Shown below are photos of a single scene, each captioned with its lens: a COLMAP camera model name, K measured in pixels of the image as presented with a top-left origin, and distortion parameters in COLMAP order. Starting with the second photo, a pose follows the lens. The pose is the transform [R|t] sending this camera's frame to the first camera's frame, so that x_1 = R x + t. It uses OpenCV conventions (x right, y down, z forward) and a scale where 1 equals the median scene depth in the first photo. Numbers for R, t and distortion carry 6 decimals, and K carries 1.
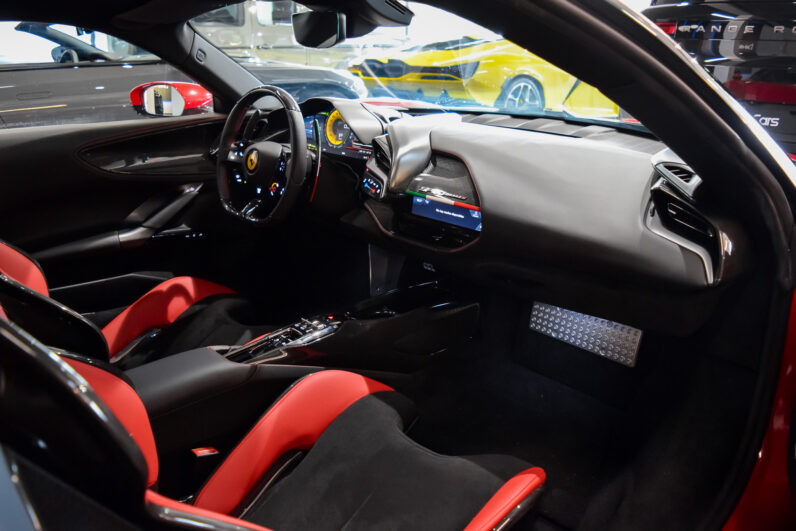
lens RADIAL K [[624.1, 0, 398.0], [0, 624.1, 265.5], [0, 0, 1]] dist [-0.083785, 0.009245]
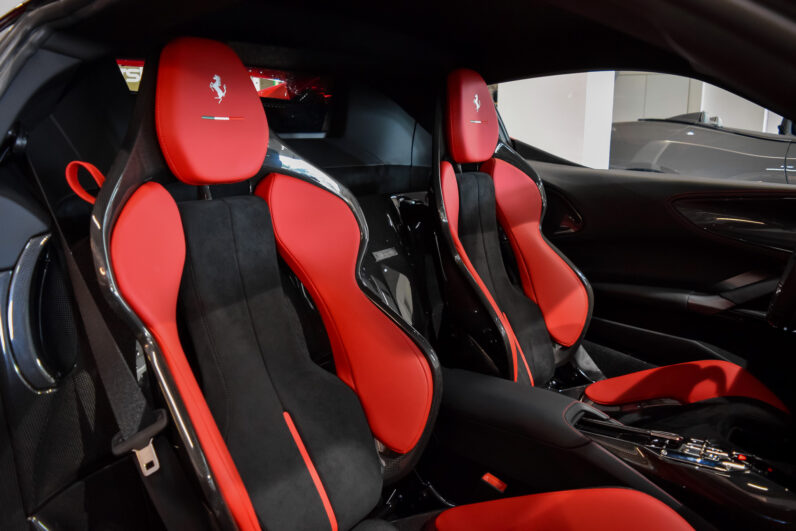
lens RADIAL K [[624.1, 0, 398.0], [0, 624.1, 265.5], [0, 0, 1]] dist [-0.083785, 0.009245]
pose [[0.223915, 0.212214, -0.951224, 0.315812], [-0.339989, 0.931702, 0.127826, -0.057862], [0.913383, 0.294784, 0.280773, 0.306819]]
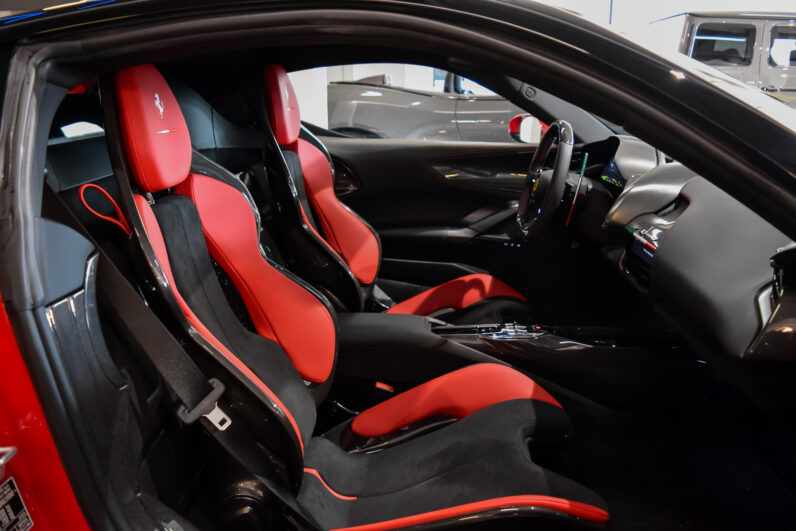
lens RADIAL K [[624.1, 0, 398.0], [0, 624.1, 265.5], [0, 0, 1]] dist [-0.083785, 0.009245]
pose [[0.704515, 0.202507, -0.680183, 0.348060], [-0.239420, 0.970057, 0.040825, -0.007297], [0.668084, 0.134087, 0.731905, 0.004514]]
